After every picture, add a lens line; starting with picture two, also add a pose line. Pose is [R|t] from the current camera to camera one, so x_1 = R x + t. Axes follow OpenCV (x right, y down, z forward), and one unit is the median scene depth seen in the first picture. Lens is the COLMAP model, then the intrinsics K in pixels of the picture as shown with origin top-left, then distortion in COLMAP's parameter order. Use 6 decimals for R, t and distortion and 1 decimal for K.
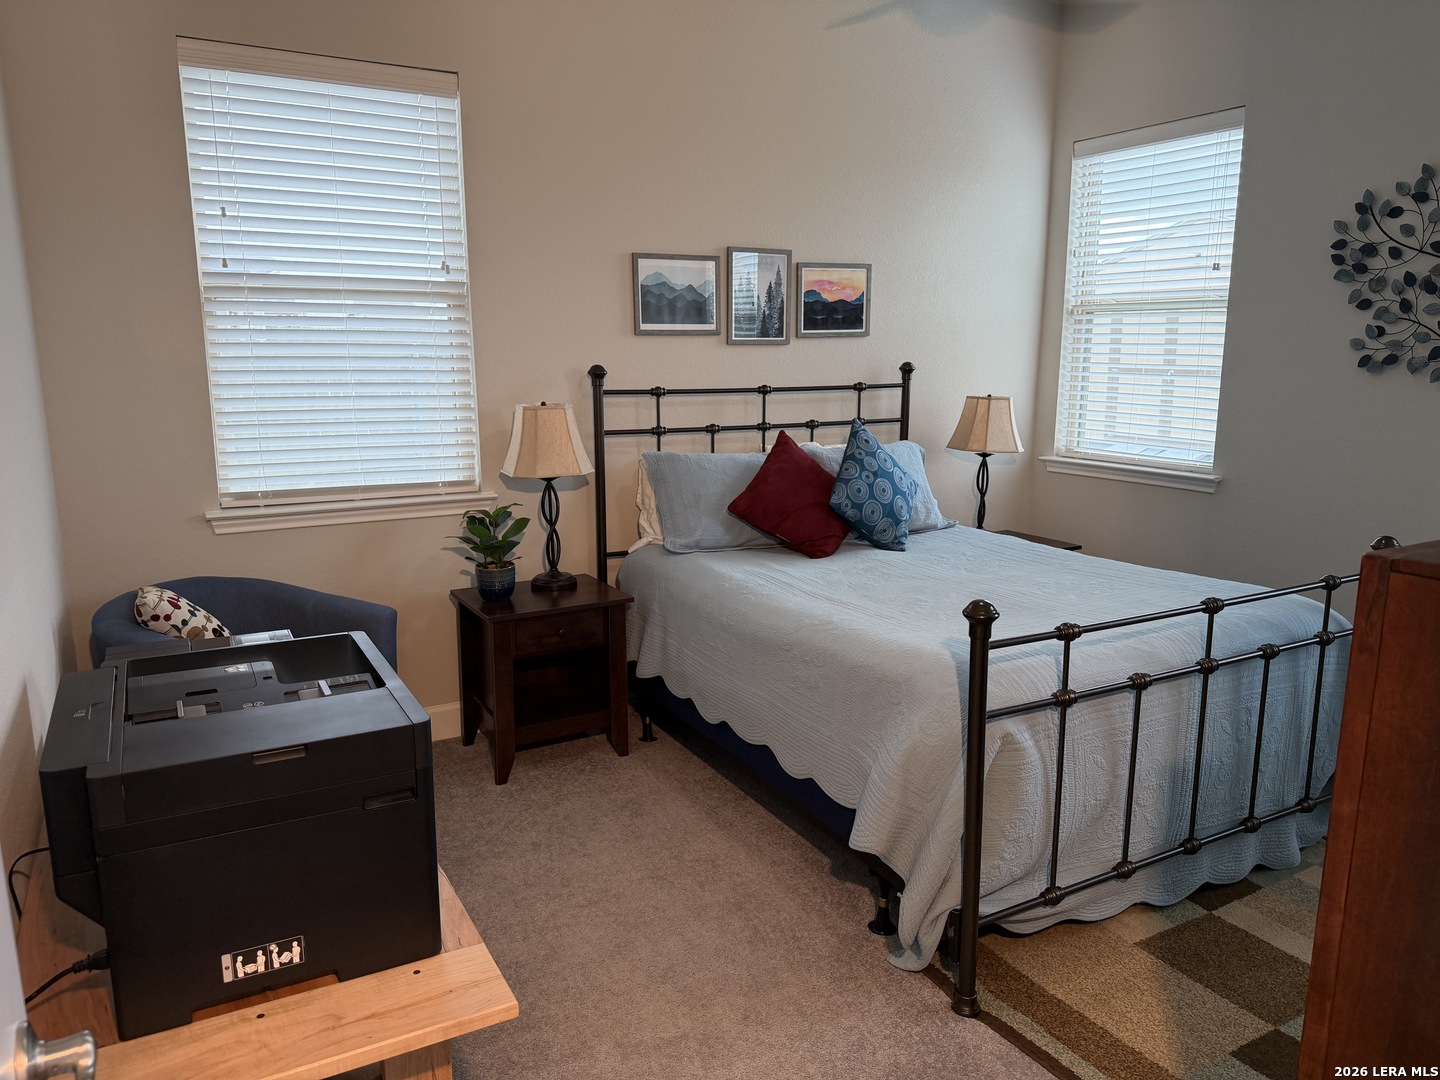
lens RADIAL K [[1015.1, 0, 723.4], [0, 1015.1, 542.9], [0, 0, 1]] dist [0.110336, -0.204084]
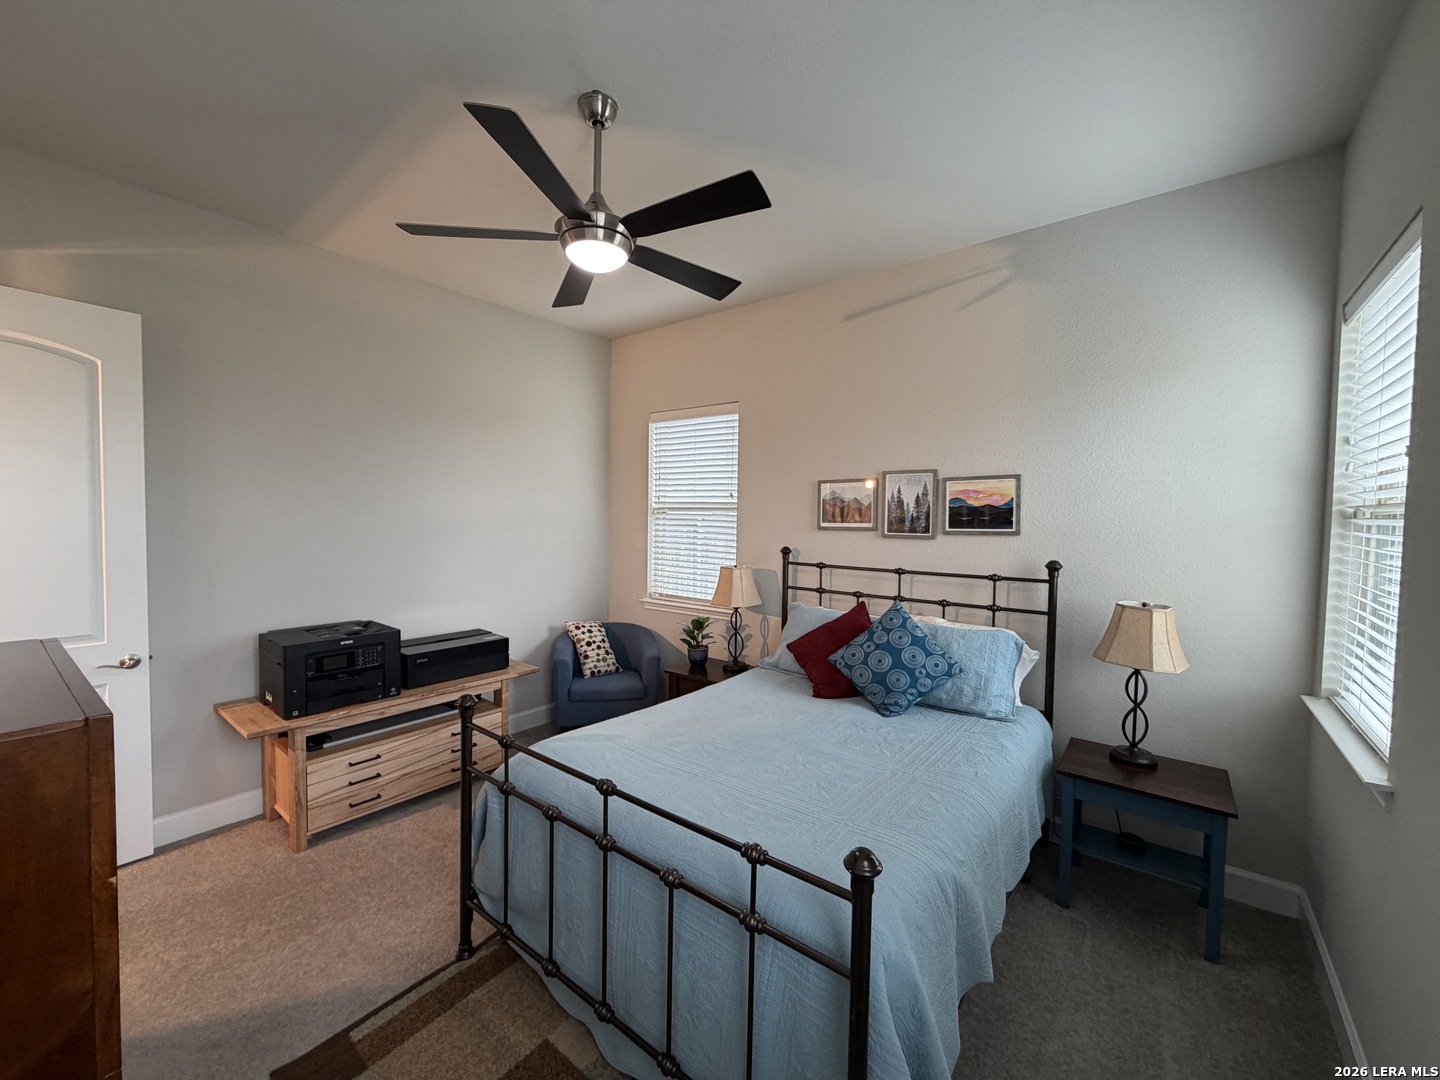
lens RADIAL K [[574.7, 0, 718.4], [0, 574.7, 538.5], [0, 0, 1]] dist [-0.000444, 0.000820]
pose [[0.372408, 0.047842, -0.926835, 0.649008], [-0.180582, 0.983318, -0.021802, -0.132501], [0.910331, 0.175489, 0.374835, 0.485732]]
